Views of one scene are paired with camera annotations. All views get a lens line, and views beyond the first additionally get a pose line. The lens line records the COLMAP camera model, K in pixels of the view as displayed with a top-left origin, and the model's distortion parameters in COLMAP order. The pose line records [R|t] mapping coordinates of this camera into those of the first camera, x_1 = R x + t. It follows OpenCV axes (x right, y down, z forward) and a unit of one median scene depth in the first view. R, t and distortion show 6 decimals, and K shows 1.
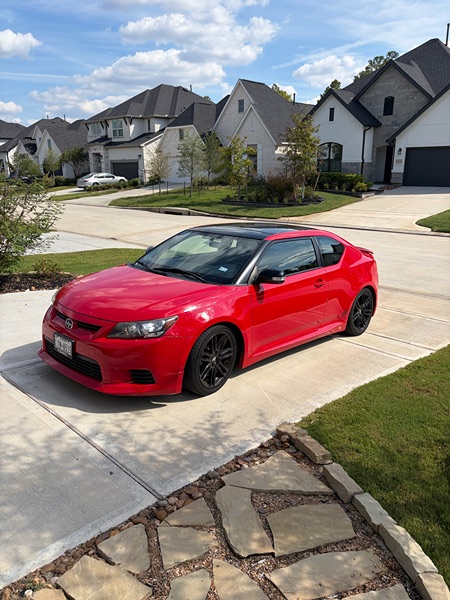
lens RADIAL K [[437.5, 0, 225.0], [0, 437.5, 300.0], [0, 0, 1]] dist [0.003717, 0.000840]
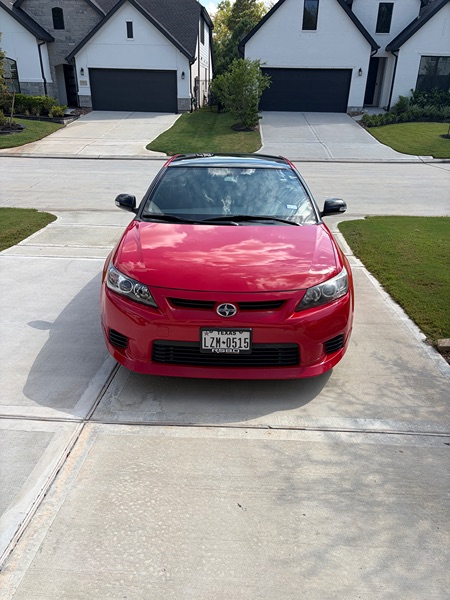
lens RADIAL K [[445.7, 0, 225.0], [0, 445.7, 300.0], [0, 0, 1]] dist [0.004973, -0.029792]
pose [[0.738213, -0.261255, 0.621923, -0.097106], [0.166689, 0.964014, 0.207102, -0.013616], [-0.653649, -0.049217, 0.755196, 0.054793]]
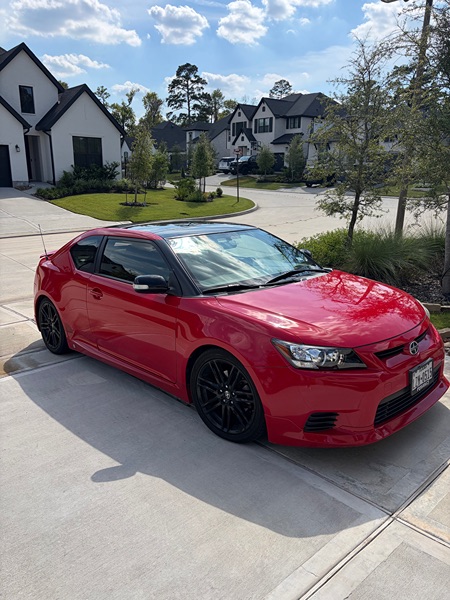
lens RADIAL K [[437.5, 0, 225.0], [0, 437.5, 300.0], [0, 0, 1]] dist [0.003717, 0.000840]
pose [[0.060815, -0.258499, 0.964095, -0.132230], [0.266365, 0.935059, 0.233911, -0.035931], [-0.961952, 0.242576, 0.125720, 0.143727]]
